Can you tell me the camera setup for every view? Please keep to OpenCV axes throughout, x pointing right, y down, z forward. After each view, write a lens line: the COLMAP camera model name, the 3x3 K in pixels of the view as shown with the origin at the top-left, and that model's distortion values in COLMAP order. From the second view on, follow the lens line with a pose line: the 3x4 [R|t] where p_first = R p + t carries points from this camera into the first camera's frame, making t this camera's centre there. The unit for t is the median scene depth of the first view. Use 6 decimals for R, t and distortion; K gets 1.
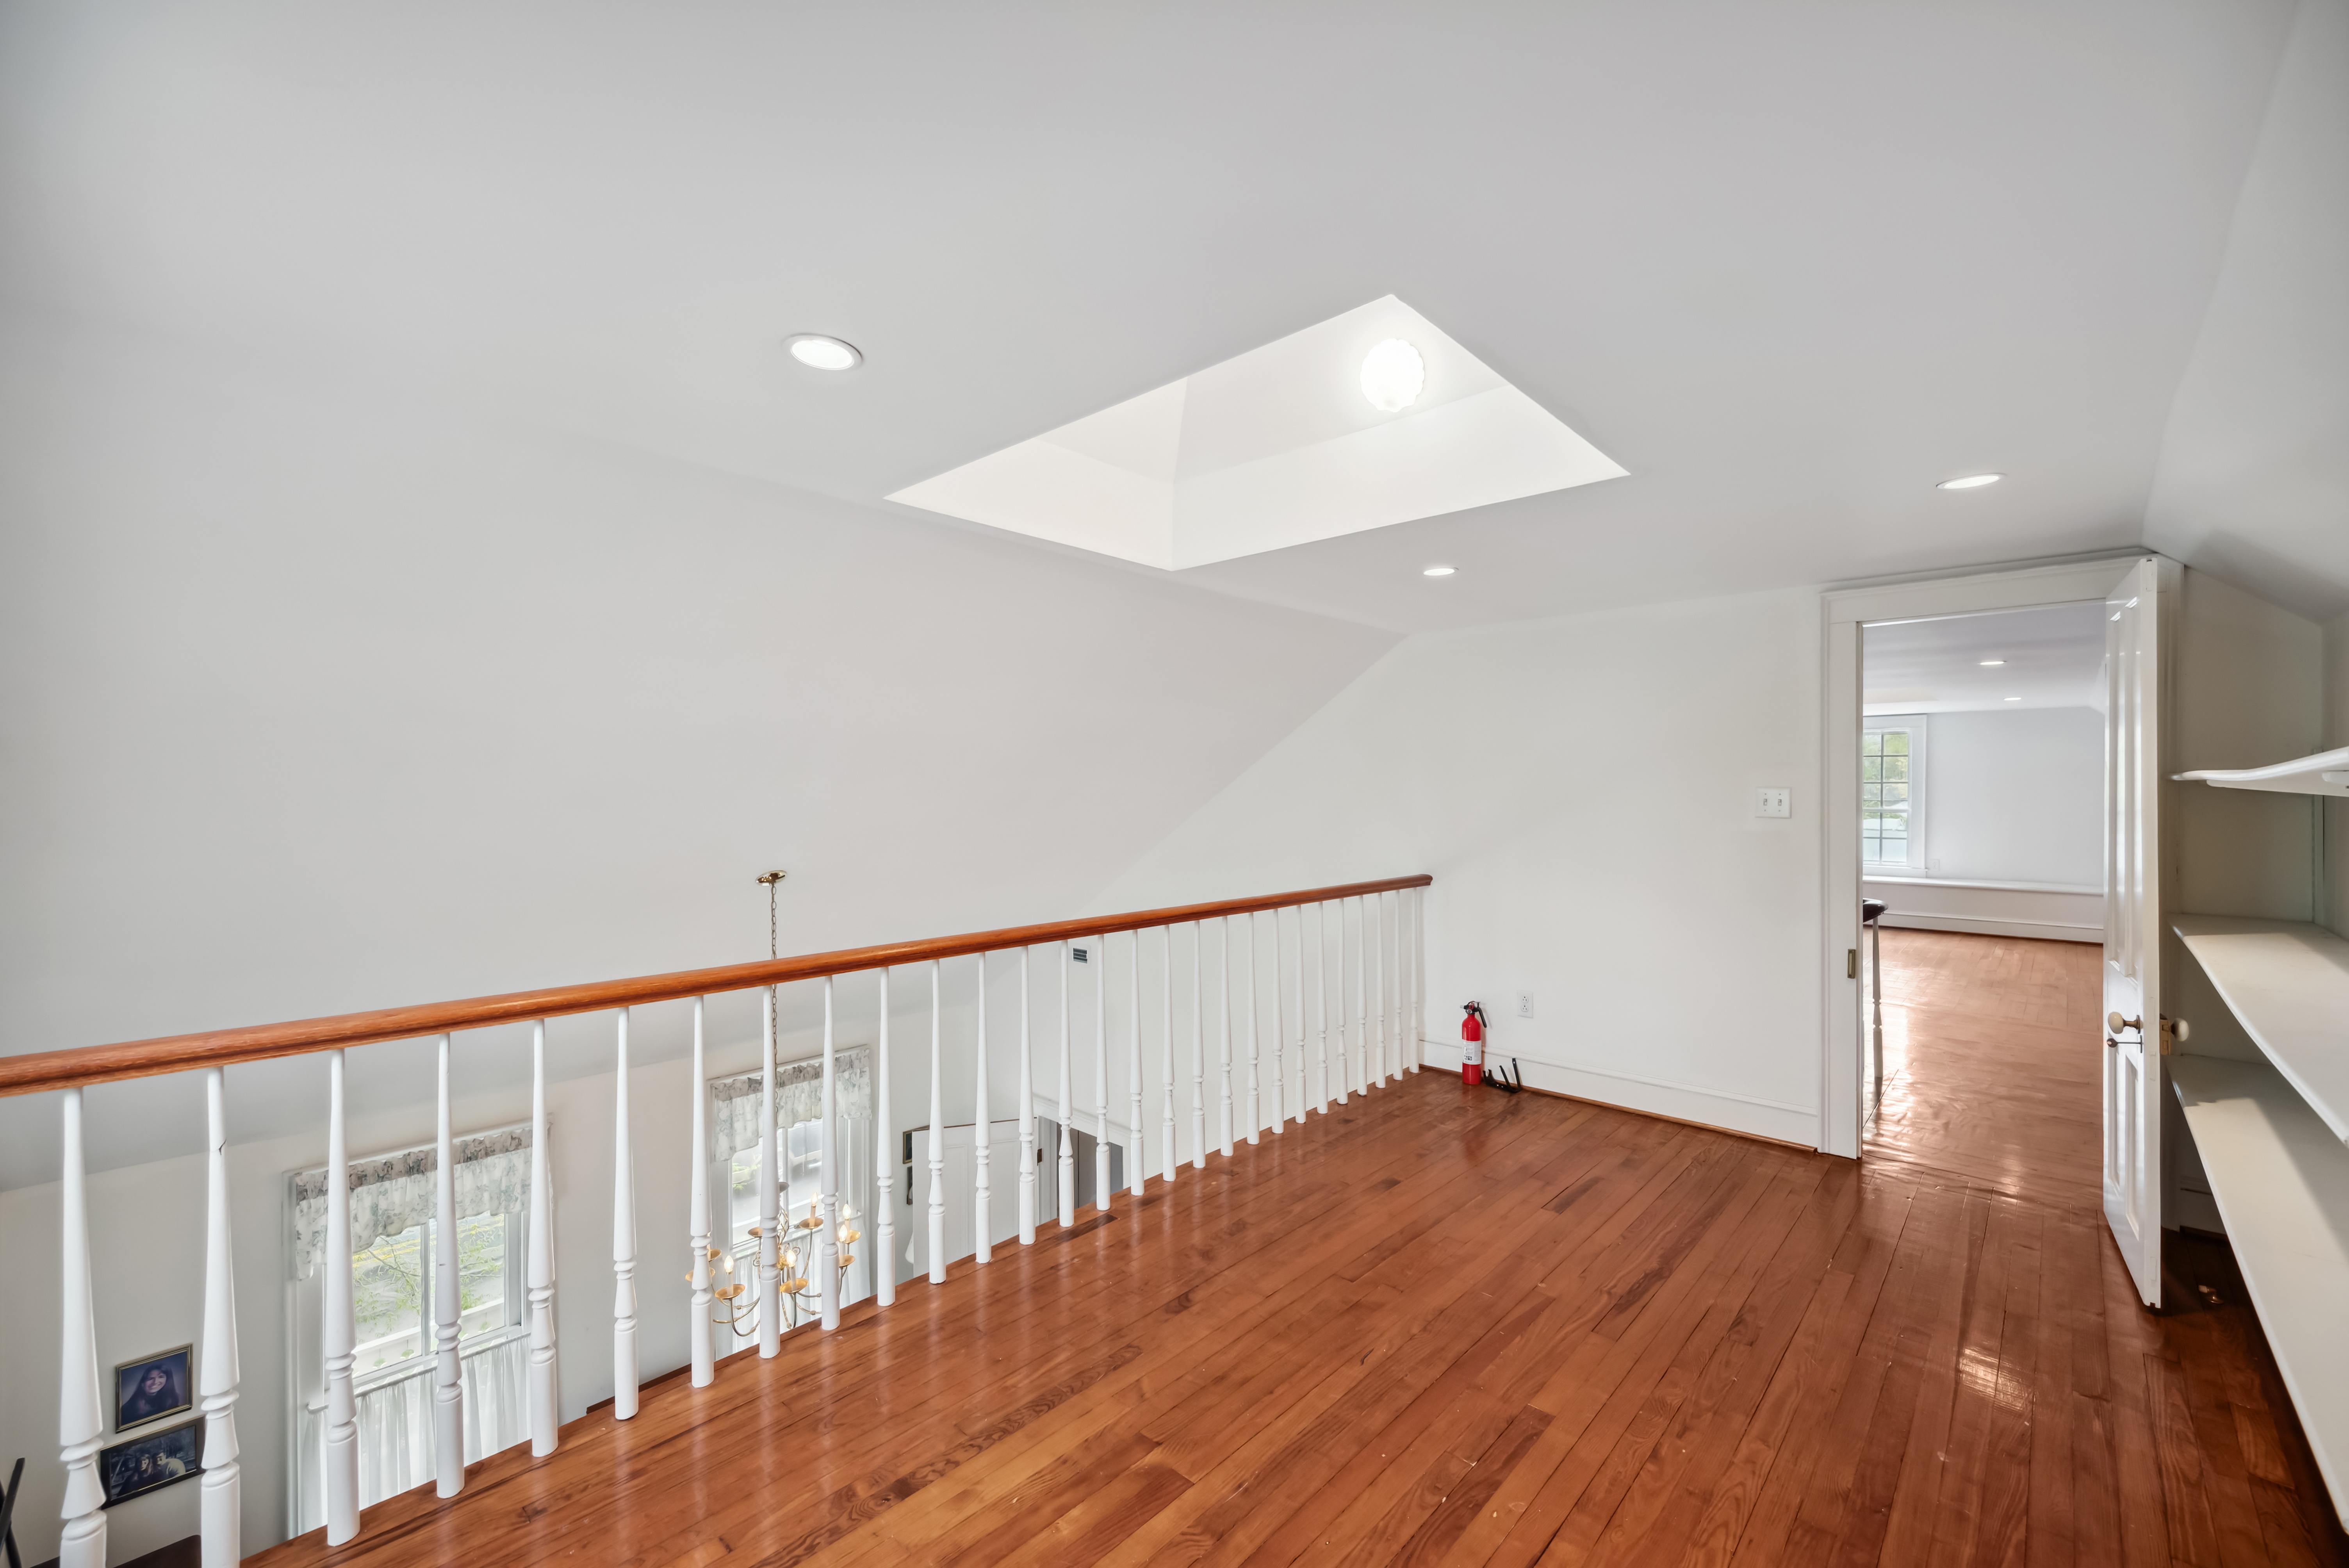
lens RADIAL K [[928.6, 0, 1167.4], [0, 928.6, 793.1], [0, 0, 1]] dist [0.000183, -0.000098]
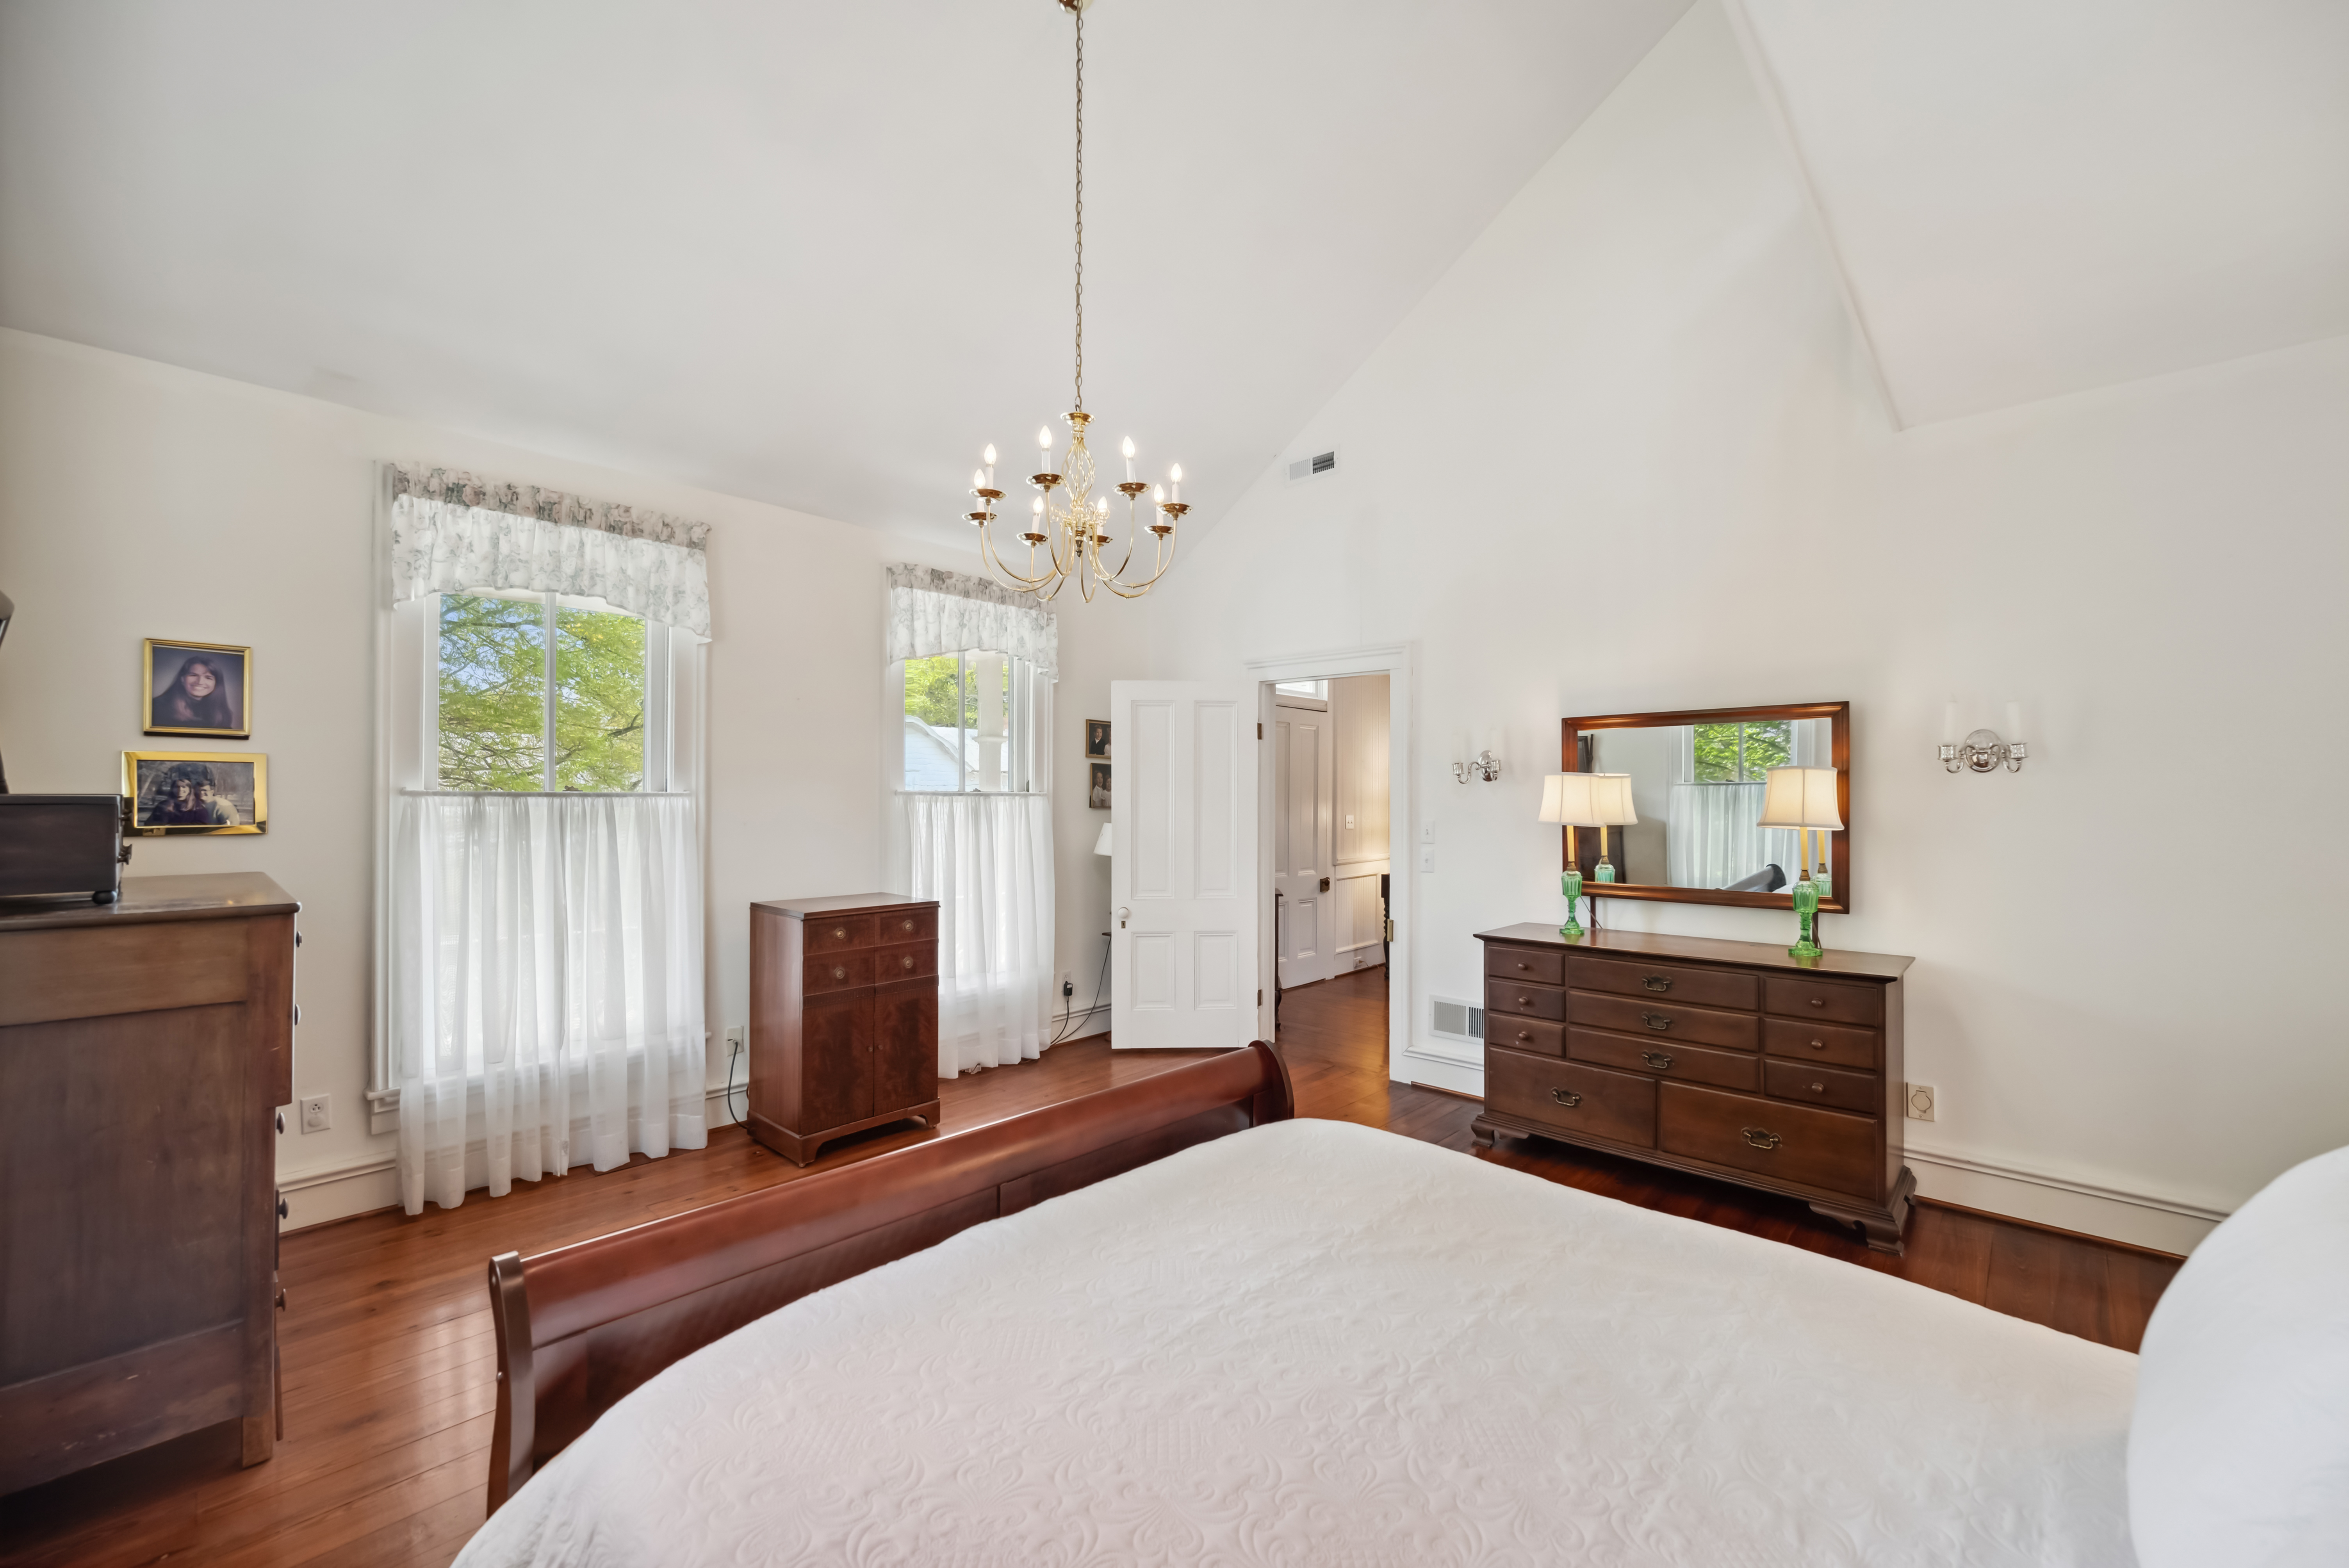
lens RADIAL K [[928.6, 0, 1181.3], [0, 928.6, 789.8], [0, 0, 1]] dist [0.000183, -0.000098]
pose [[0.999924, 0.004658, 0.011414, -0.322359], [-0.004539, 0.999936, -0.010381, 0.670484], [-0.011461, 0.010329, 0.999881, 0.261749]]
